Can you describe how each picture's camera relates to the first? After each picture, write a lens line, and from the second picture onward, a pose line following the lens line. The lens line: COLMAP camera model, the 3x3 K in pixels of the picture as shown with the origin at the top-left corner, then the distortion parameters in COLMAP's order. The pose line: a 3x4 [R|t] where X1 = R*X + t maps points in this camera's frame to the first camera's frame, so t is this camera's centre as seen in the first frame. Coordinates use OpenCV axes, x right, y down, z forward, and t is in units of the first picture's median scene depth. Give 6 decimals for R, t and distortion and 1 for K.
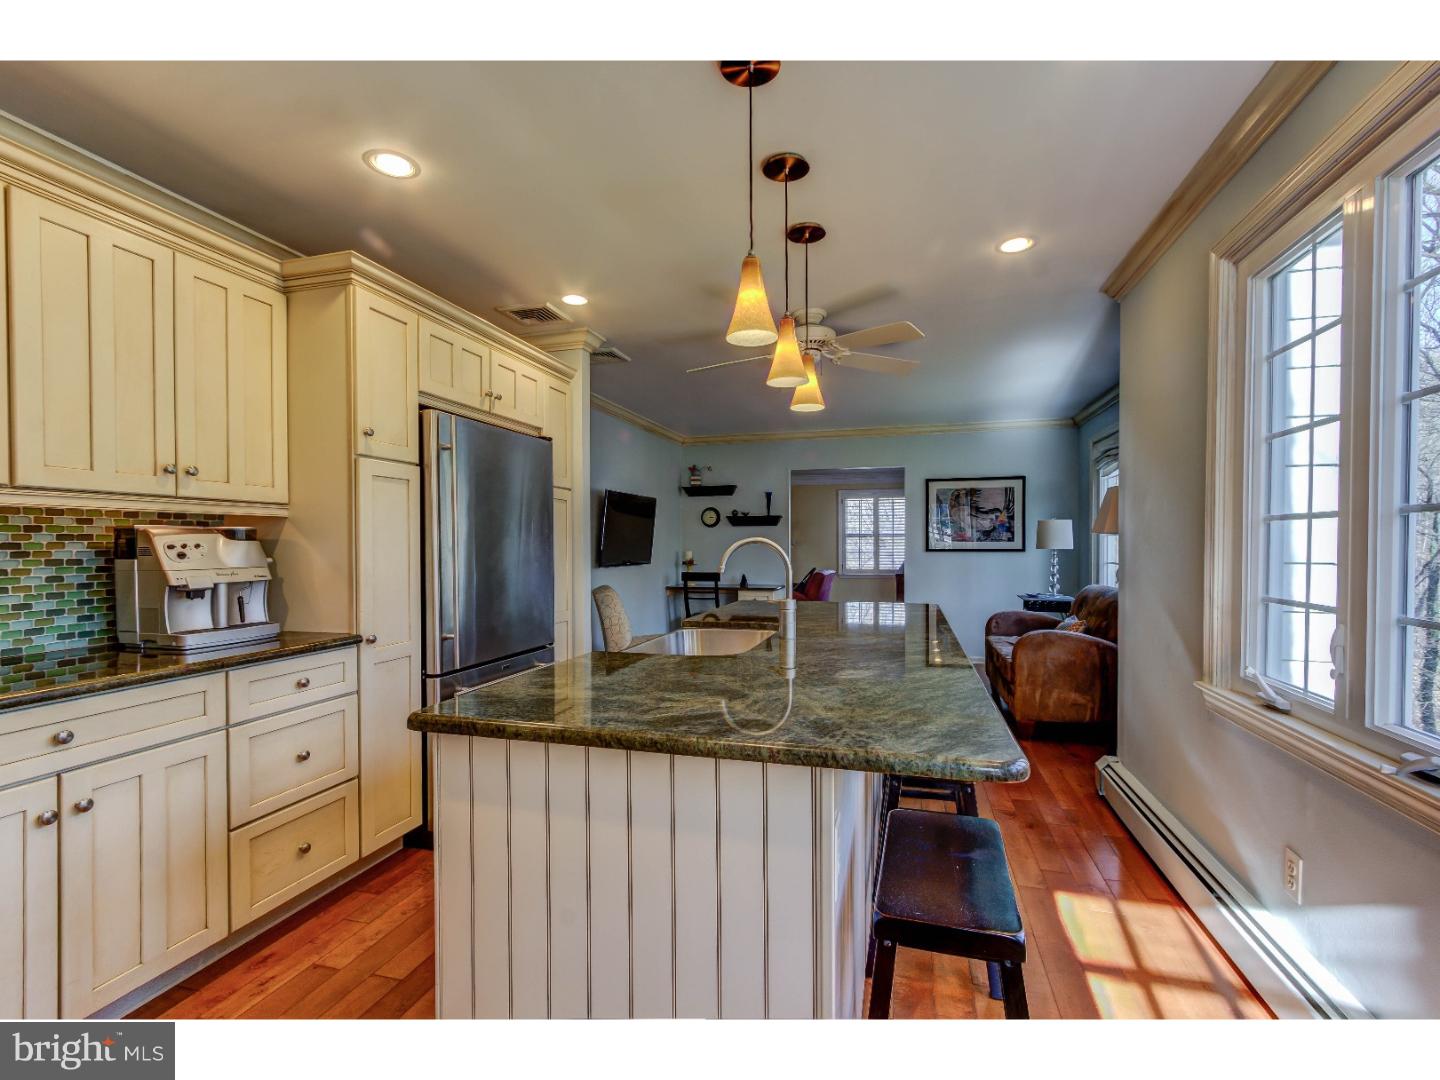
lens RADIAL K [[652.1, 0, 717.9], [0, 652.1, 545.5], [0, 0, 1]] dist [-0.003032, 0.005205]
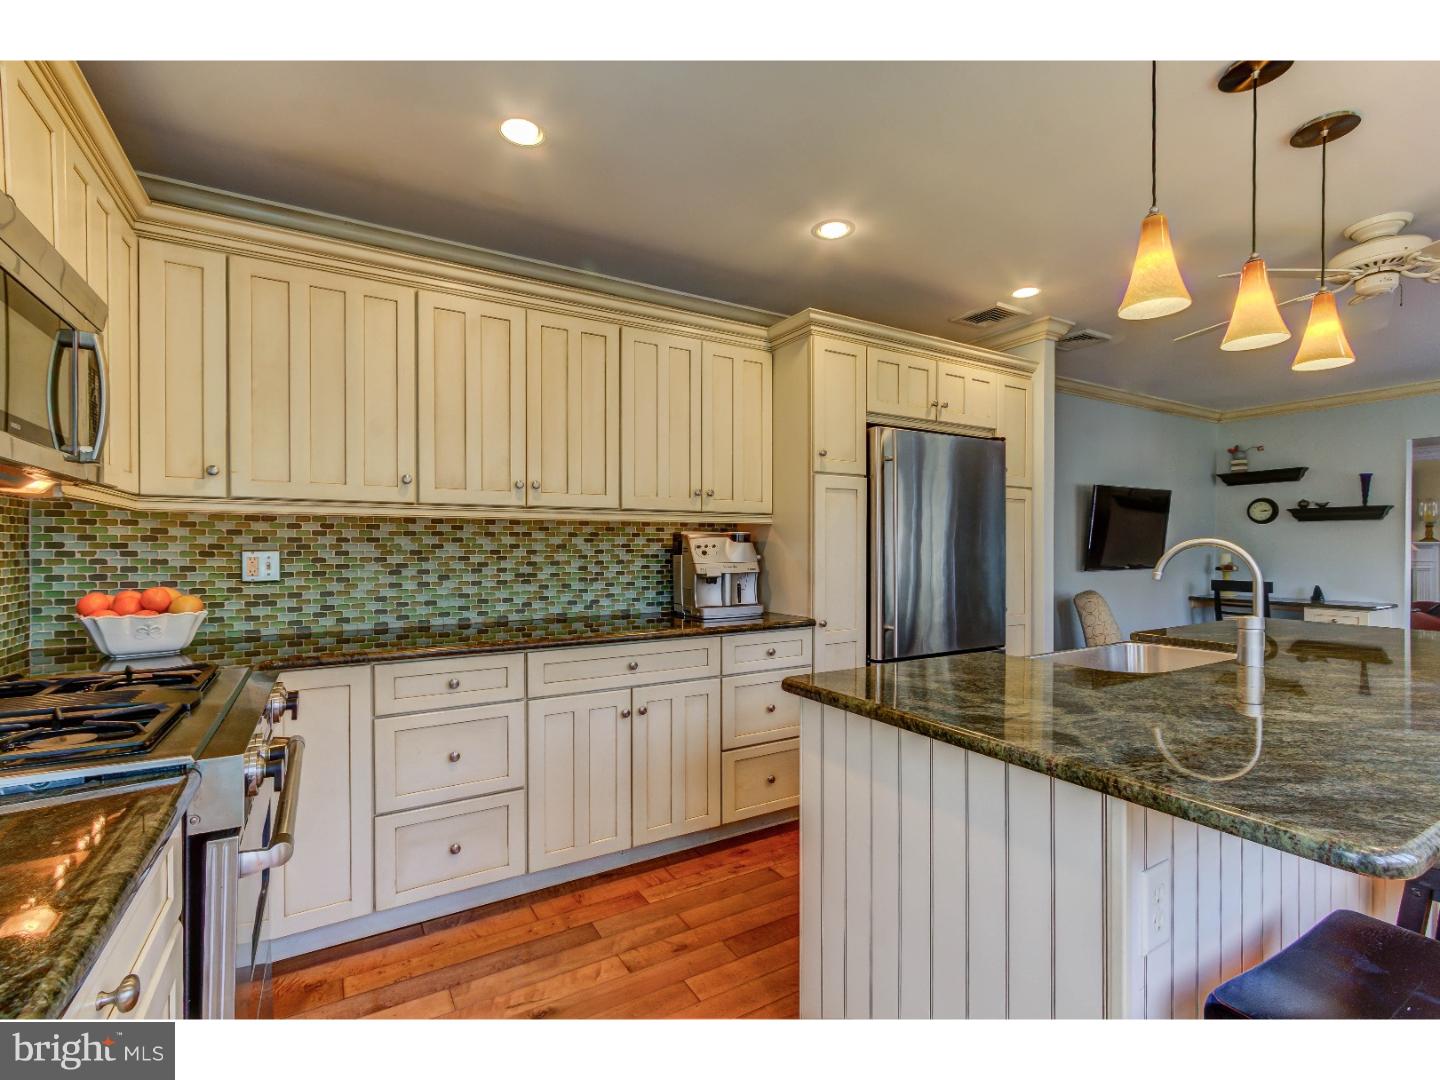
lens RADIAL K [[652.1, 0, 728.5], [0, 652.1, 543.3], [0, 0, 1]] dist [-0.003032, 0.005205]
pose [[0.735729, 0.001067, -0.677275, 0.158968], [-0.003365, 0.999992, -0.002080, -0.002551], [0.677267, 0.003809, 0.735727, -0.012111]]
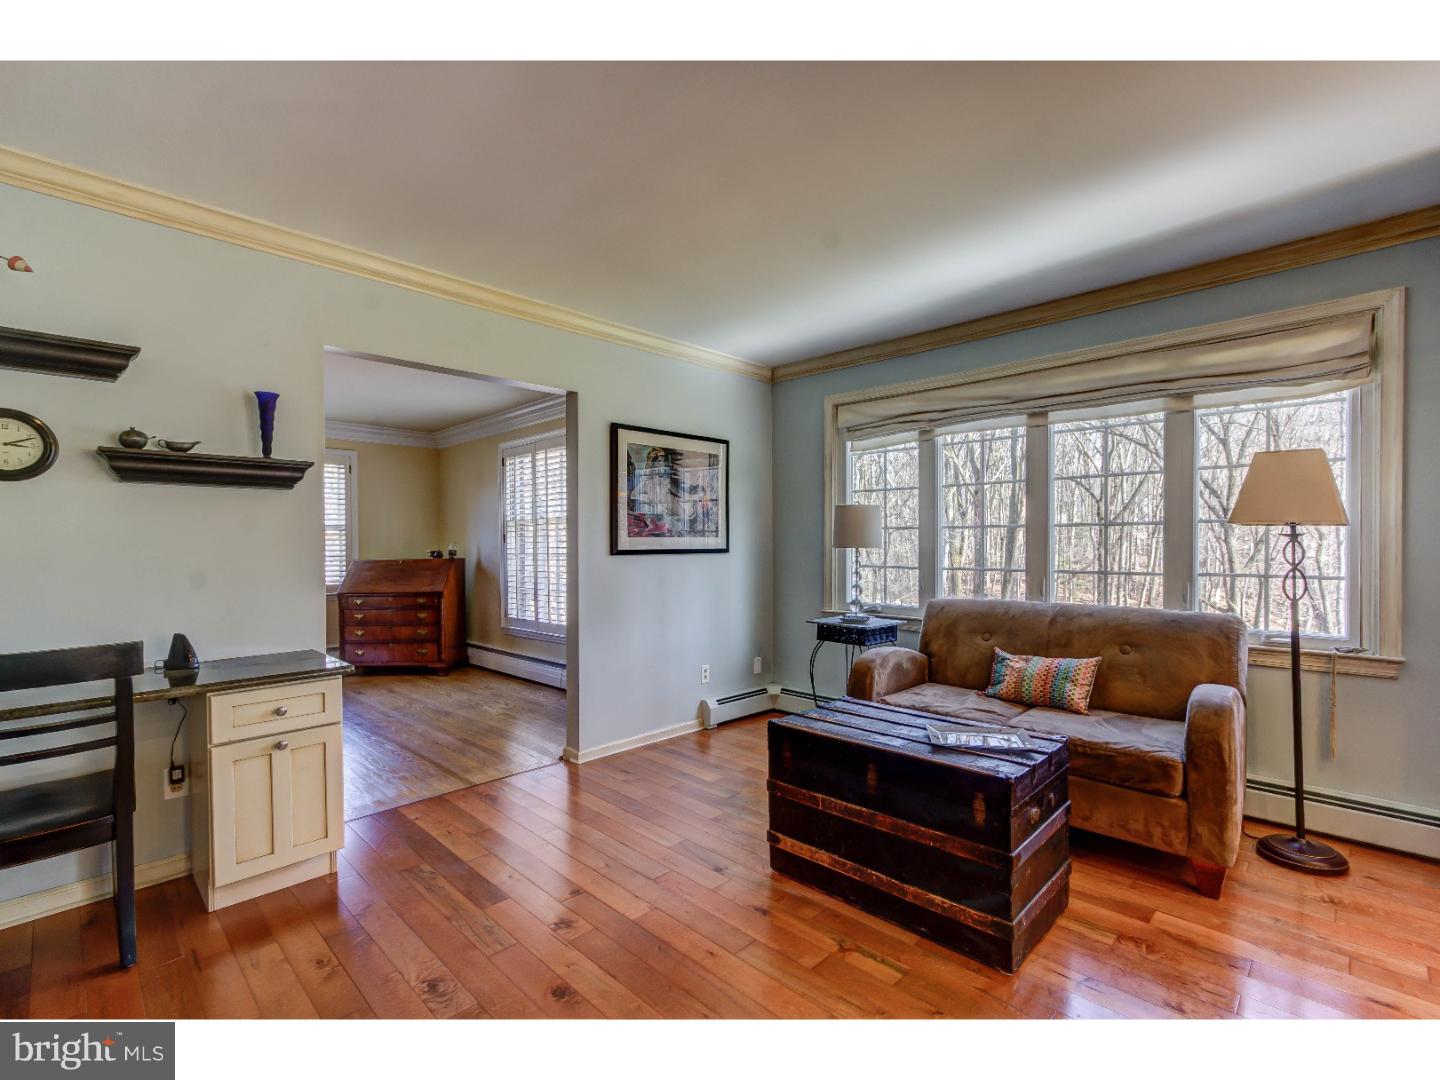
lens RADIAL K [[652.1, 0, 720.3], [0, 652.1, 551.7], [0, 0, 1]] dist [-0.003032, 0.005205]
pose [[0.467341, -0.012749, 0.883985, -0.384942], [0.005871, 0.999919, 0.011318, 0.004158], [-0.884057, -0.000100, 0.467378, 2.017407]]
